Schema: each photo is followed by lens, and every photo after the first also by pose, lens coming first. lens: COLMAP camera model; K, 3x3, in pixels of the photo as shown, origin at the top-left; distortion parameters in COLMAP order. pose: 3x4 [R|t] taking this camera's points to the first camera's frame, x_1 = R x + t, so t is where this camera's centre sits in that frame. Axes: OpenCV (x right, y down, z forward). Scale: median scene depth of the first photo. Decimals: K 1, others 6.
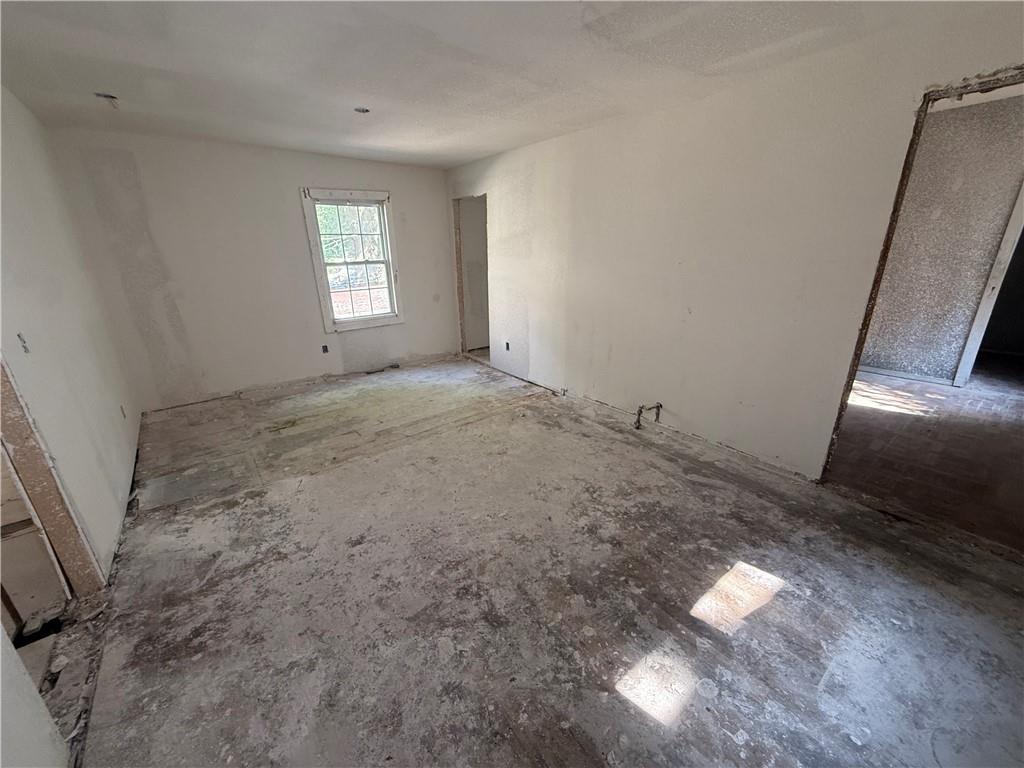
lens RADIAL K [[406.2, 0, 514.9], [0, 406.2, 386.7], [0, 0, 1]] dist [0.000934, 0.000417]
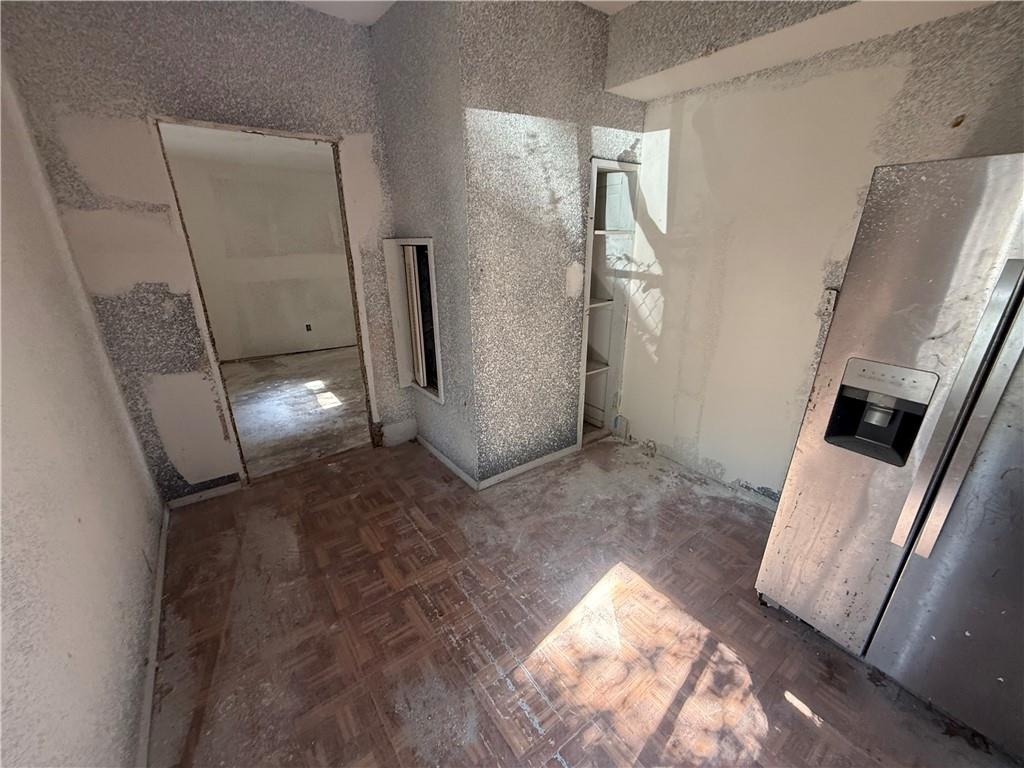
lens RADIAL K [[406.2, 0, 513.7], [0, 406.2, 391.1], [0, 0, 1]] dist [0.000934, 0.000417]
pose [[-0.031281, 0.367856, -0.929357, 1.251789], [-0.324646, 0.875659, 0.357528, -0.331137], [0.945318, 0.312896, 0.092031, 0.844652]]
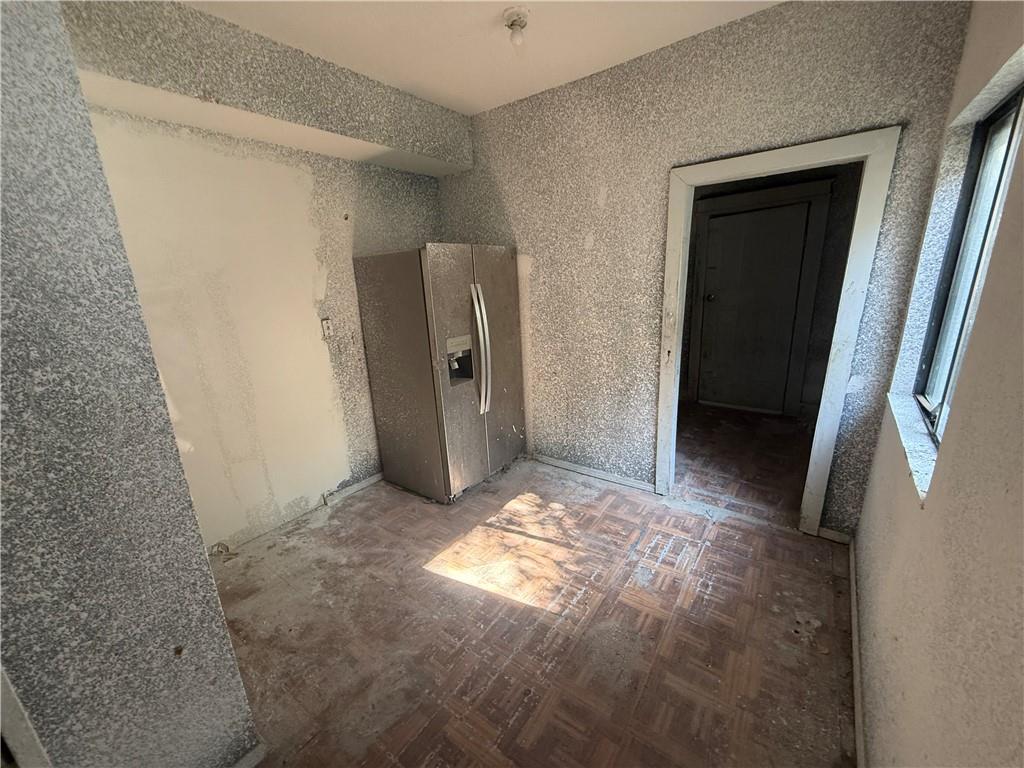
lens RADIAL K [[406.2, 0, 513.9], [0, 406.2, 385.3], [0, 0, 1]] dist [0.000934, 0.000417]
pose [[0.963802, -0.098319, 0.247829, 0.822598], [0.114762, 0.991991, -0.052761, -0.195846], [-0.240657, 0.079293, 0.967366, 0.466307]]
